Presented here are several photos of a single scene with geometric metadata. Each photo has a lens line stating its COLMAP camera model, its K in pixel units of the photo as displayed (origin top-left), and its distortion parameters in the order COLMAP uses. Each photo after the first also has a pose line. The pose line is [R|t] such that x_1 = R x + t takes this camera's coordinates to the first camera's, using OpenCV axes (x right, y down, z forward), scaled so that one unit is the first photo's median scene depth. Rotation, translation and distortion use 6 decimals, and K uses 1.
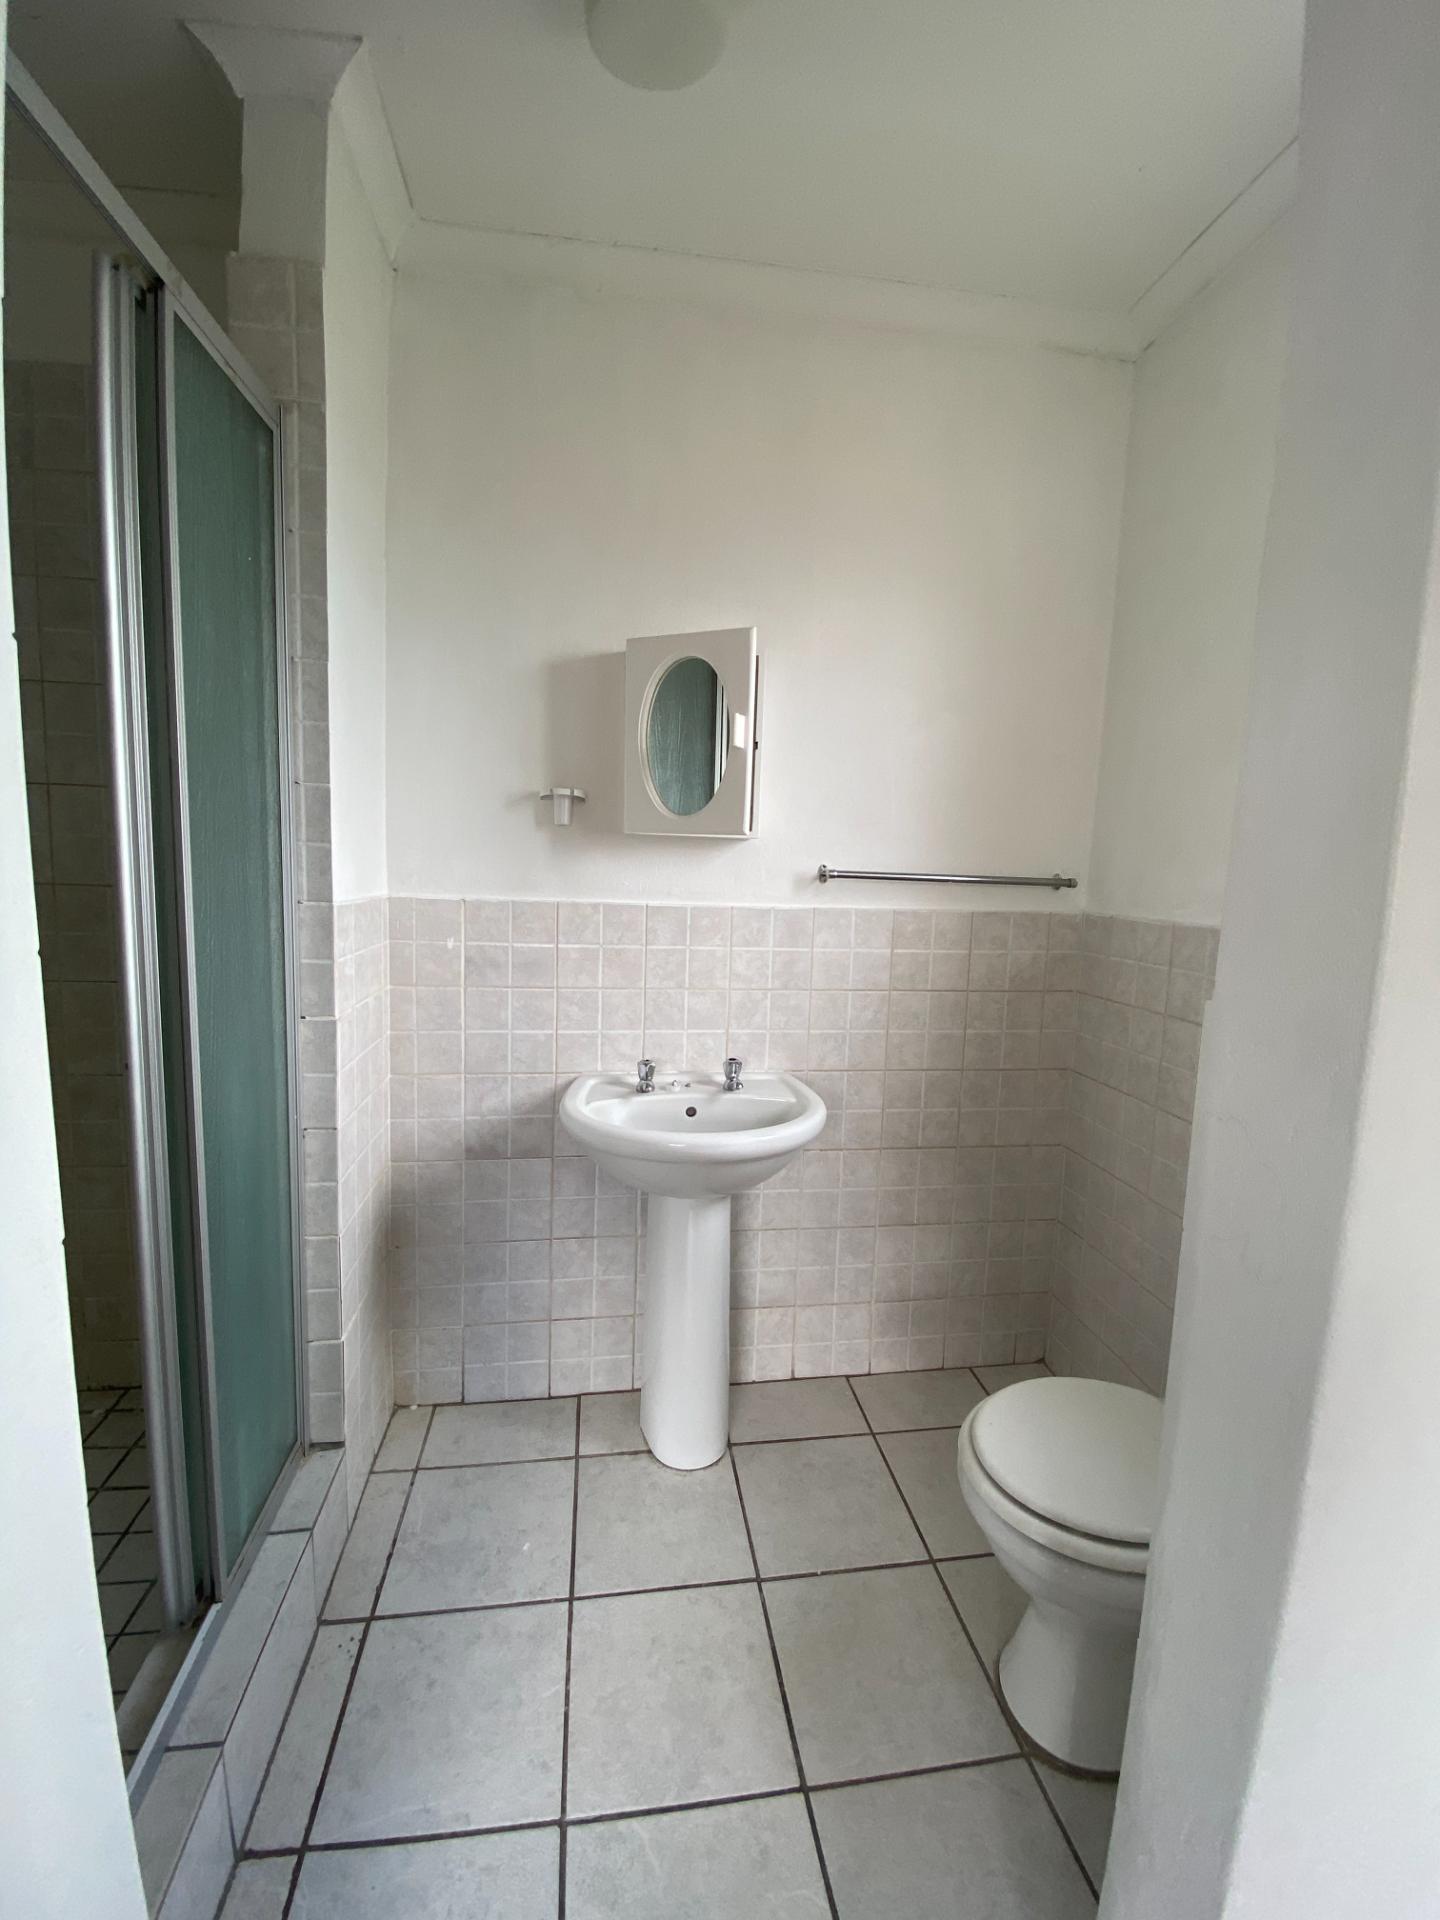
lens RADIAL K [[764.4, 0, 720.0], [0, 764.4, 960.0], [0, 0, 1]] dist [0.049266, -0.032405]
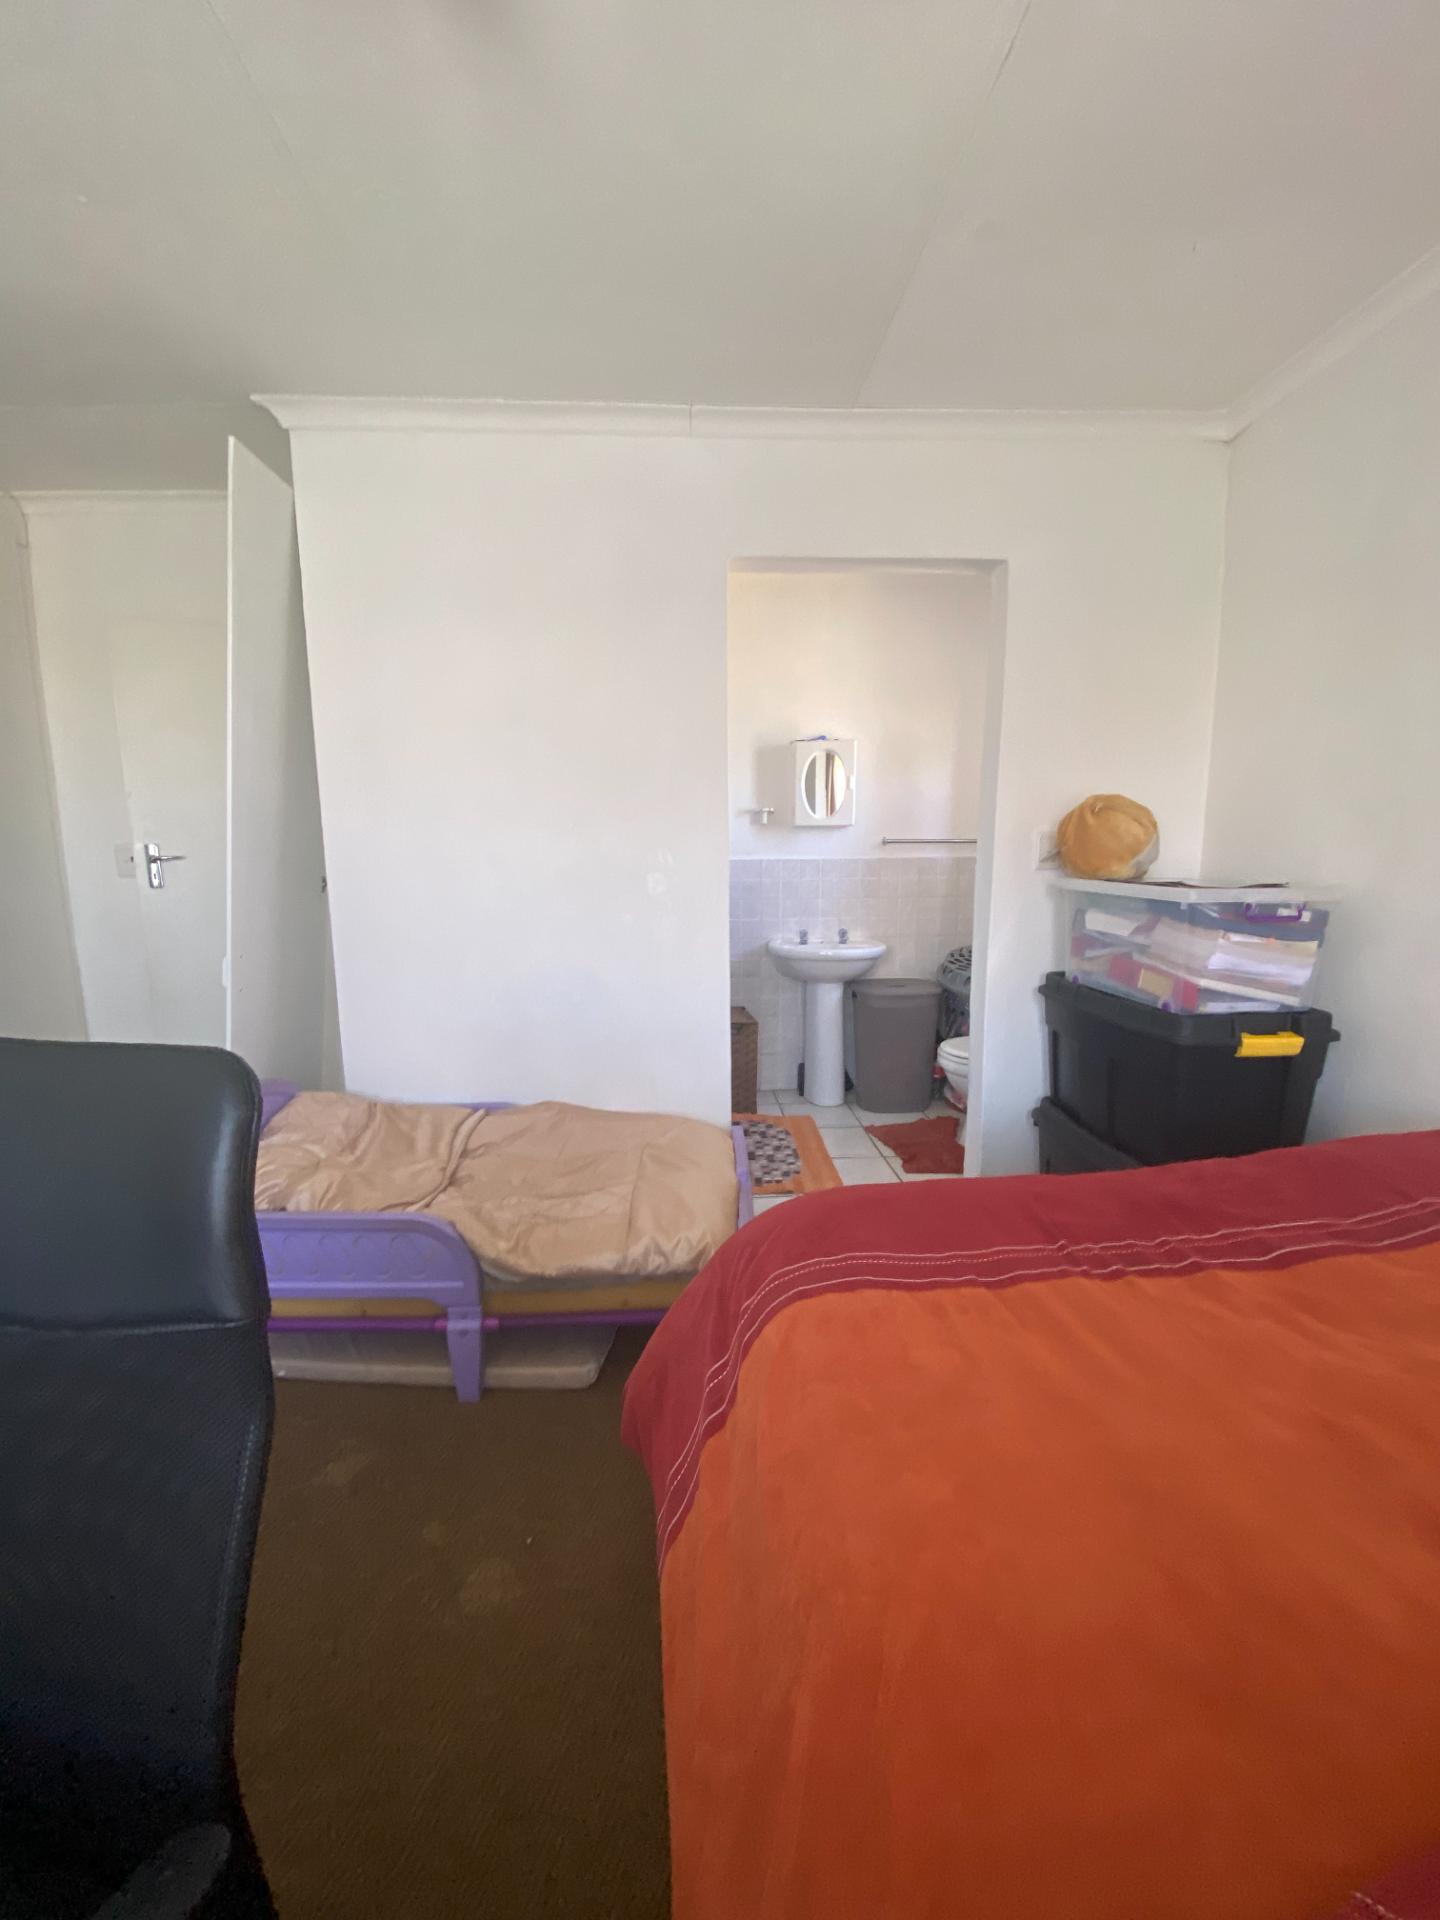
lens RADIAL K [[770.3, 0, 723.3], [0, 770.3, 963.8], [0, 0, 1]] dist [0.042550, -0.033683]
pose [[0.995353, -0.029644, -0.091618, -0.126750], [0.030746, 0.999471, 0.010638, 0.198965], [0.091254, -0.013406, 0.995737, -1.230192]]
